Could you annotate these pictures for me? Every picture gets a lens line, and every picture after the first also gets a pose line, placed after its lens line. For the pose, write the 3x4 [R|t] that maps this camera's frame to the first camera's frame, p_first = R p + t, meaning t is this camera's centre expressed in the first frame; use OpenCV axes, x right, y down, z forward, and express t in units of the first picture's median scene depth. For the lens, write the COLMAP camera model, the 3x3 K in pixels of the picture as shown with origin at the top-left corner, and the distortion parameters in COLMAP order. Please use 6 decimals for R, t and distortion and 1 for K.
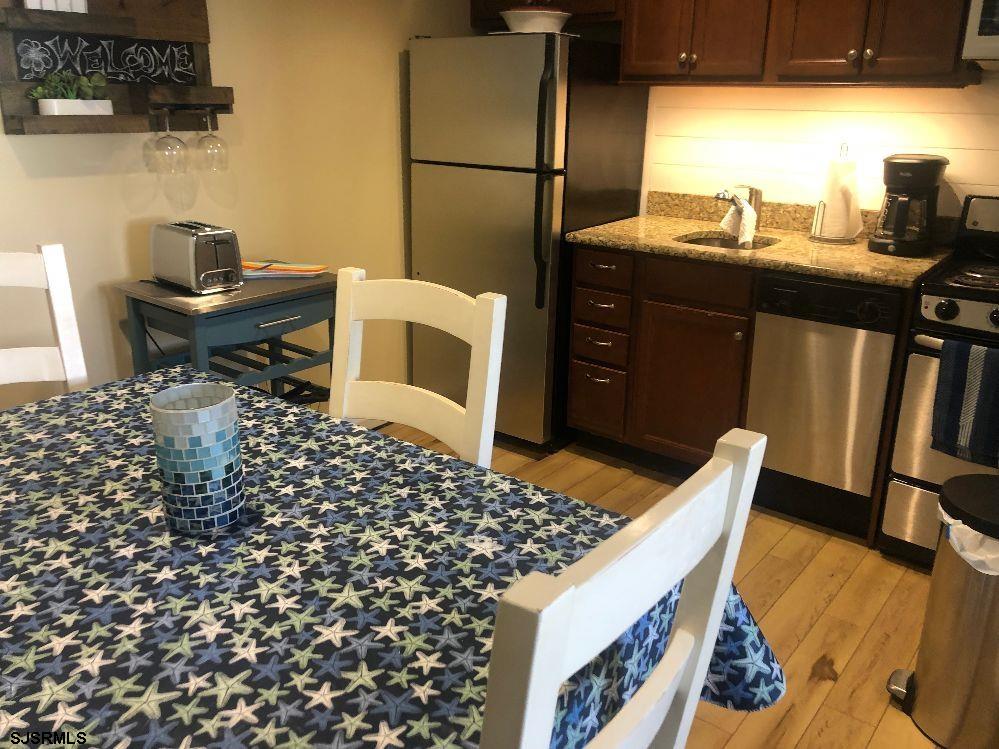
lens RADIAL K [[842.5, 0, 499.9], [0, 842.5, 381.9], [0, 0, 1]] dist [0.077880, -0.014544]
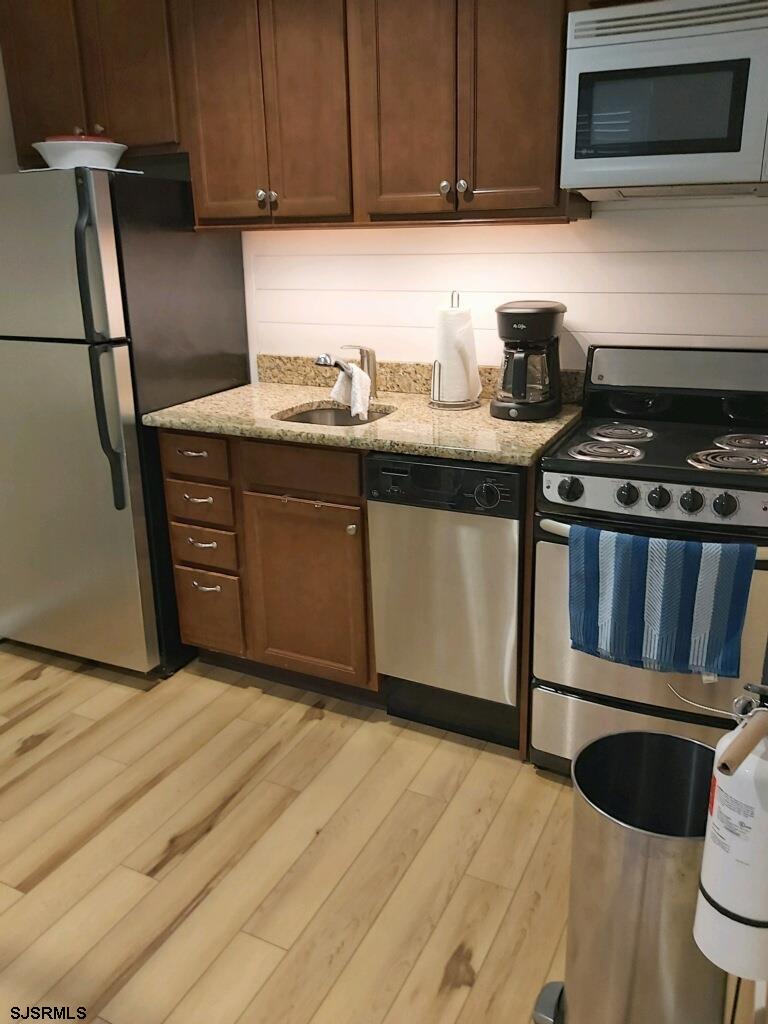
lens RADIAL K [[751.8, 0, 384.0], [0, 751.8, 512.0], [0, 0, 1]] dist [0.096042, -0.103269]
pose [[0.984587, -0.095861, 0.146286, 0.200098], [0.094119, 0.995383, 0.018801, -0.079880], [-0.147413, -0.004743, 0.989064, 0.258918]]
